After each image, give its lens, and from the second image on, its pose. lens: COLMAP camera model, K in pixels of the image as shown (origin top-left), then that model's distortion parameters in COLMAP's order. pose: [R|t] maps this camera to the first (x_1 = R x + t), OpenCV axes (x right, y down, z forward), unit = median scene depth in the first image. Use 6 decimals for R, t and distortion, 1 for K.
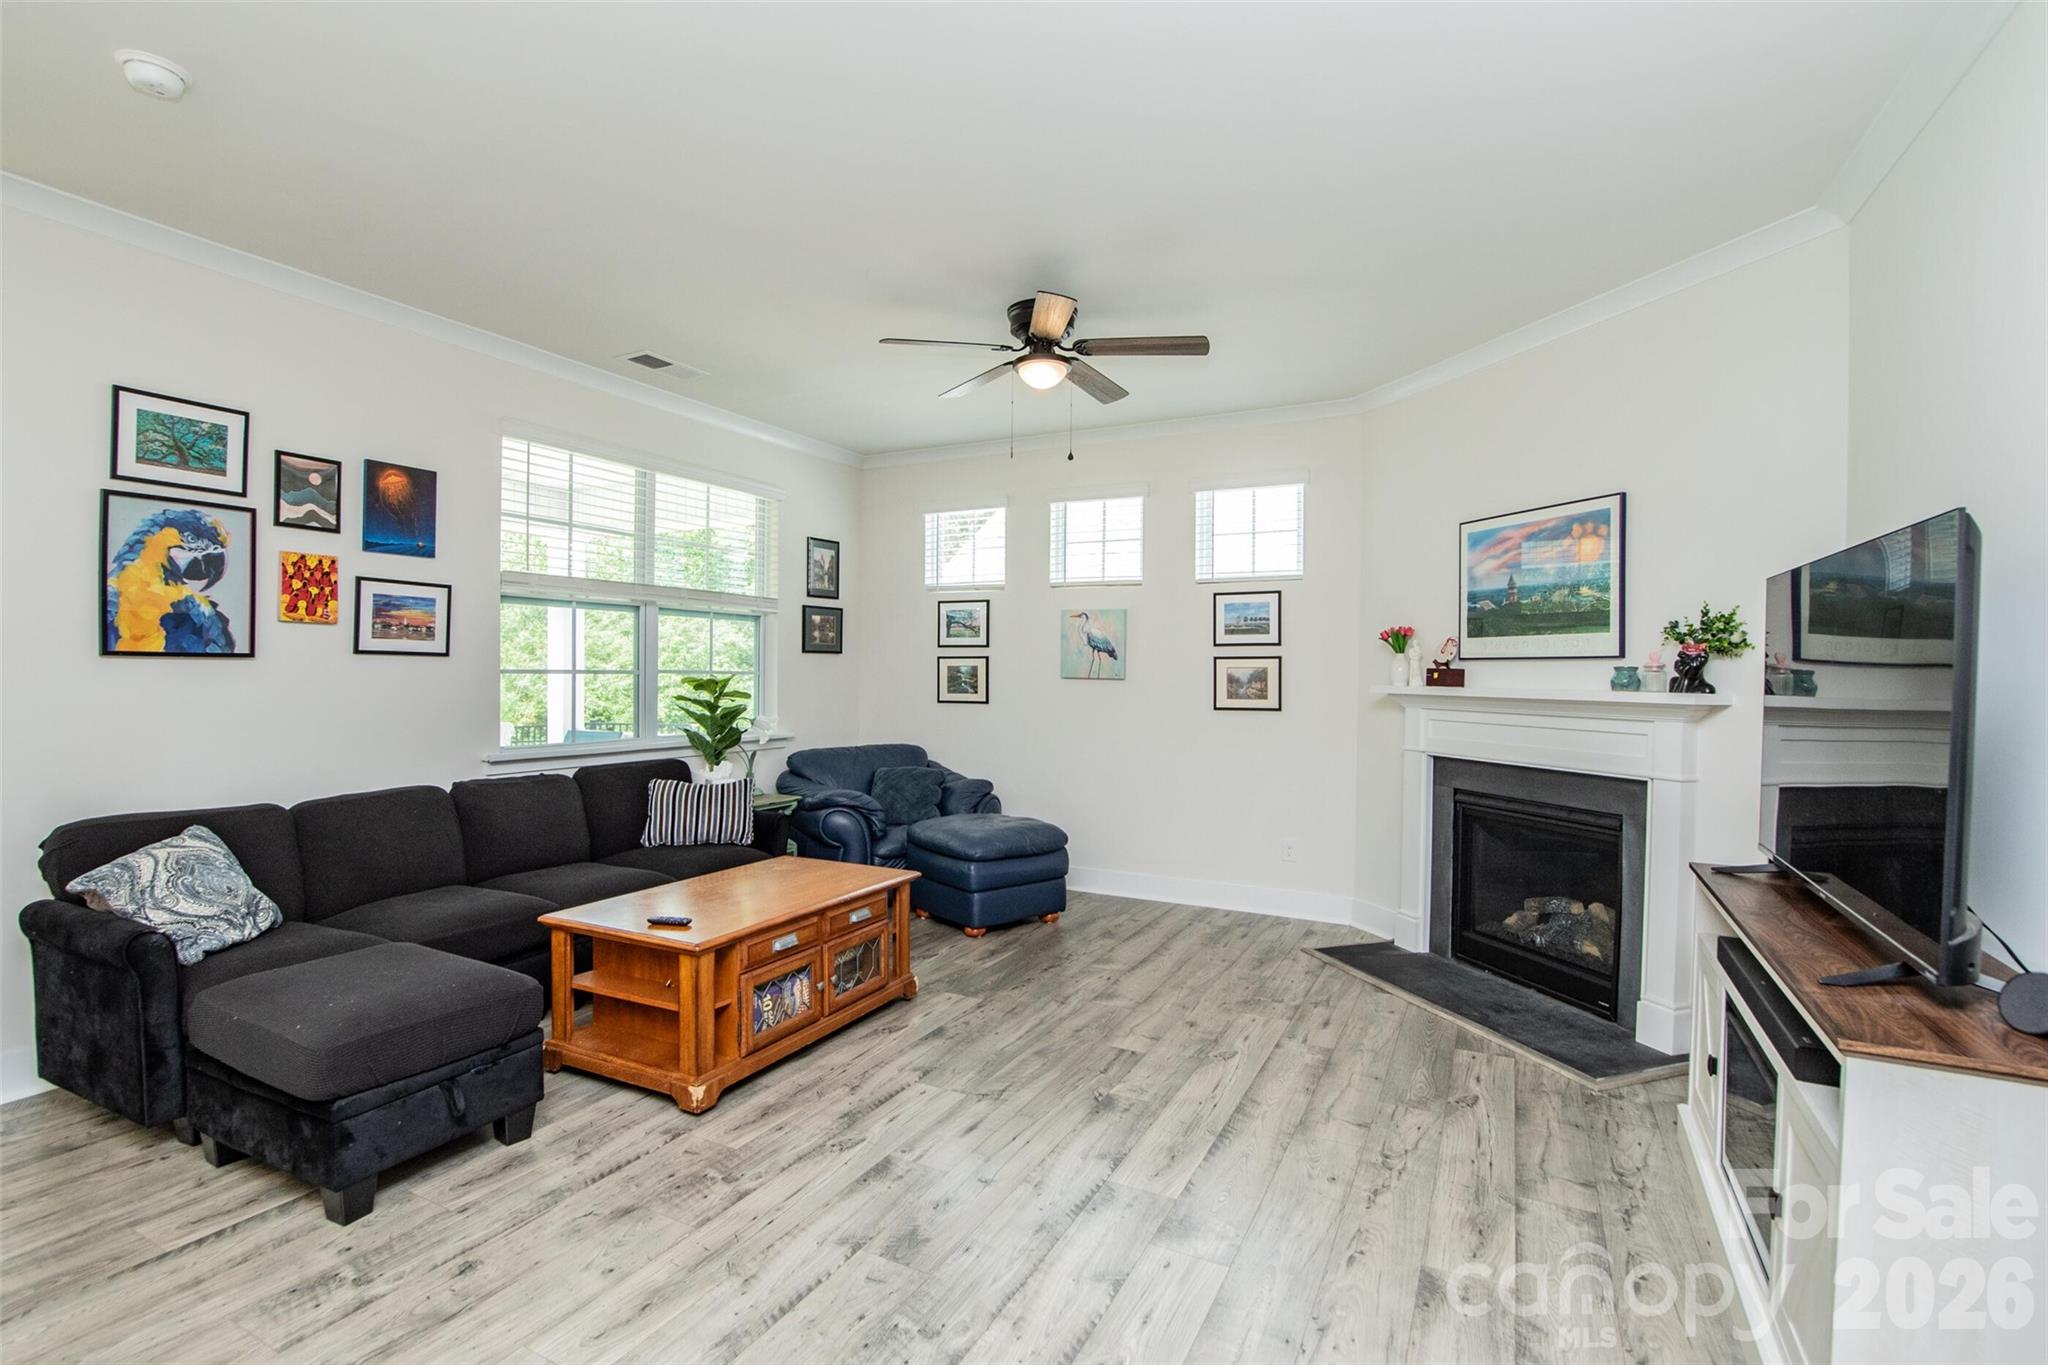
lens RADIAL K [[964.3, 0, 1024.8], [0, 964.3, 686.1], [0, 0, 1]] dist [-0.030312, 0.005483]
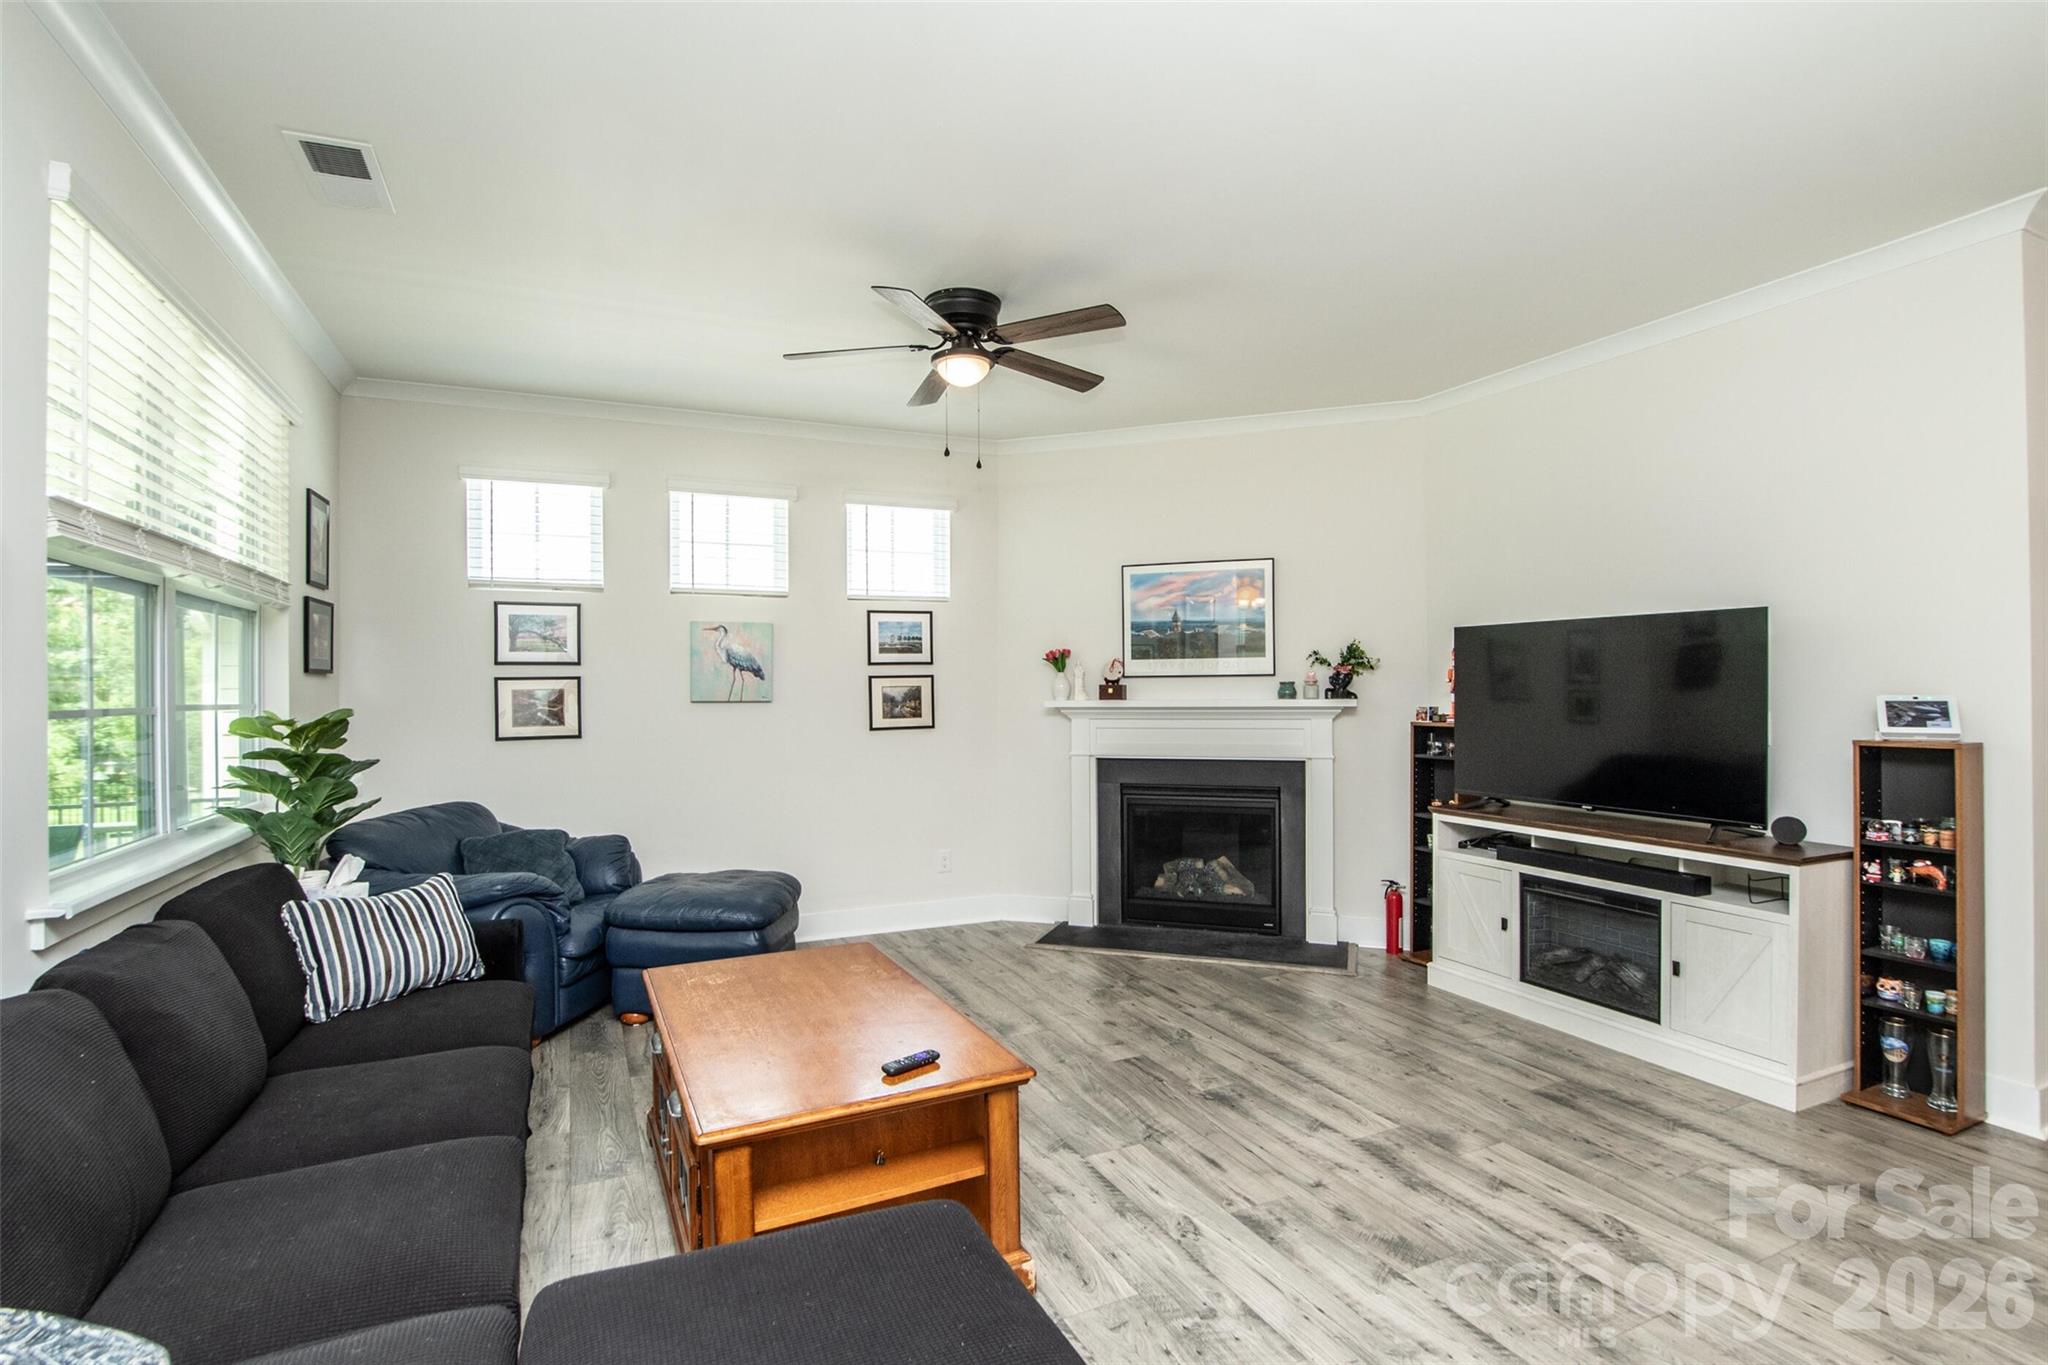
lens RADIAL K [[964.3, 0, 1033.6], [0, 964.3, 691.3], [0, 0, 1]] dist [-0.030312, 0.005483]
pose [[0.605142, -0.016220, 0.795952, -0.612729], [0.027304, 0.999627, -0.000388, -0.012956], [-0.795649, 0.021968, 0.605359, 0.360179]]
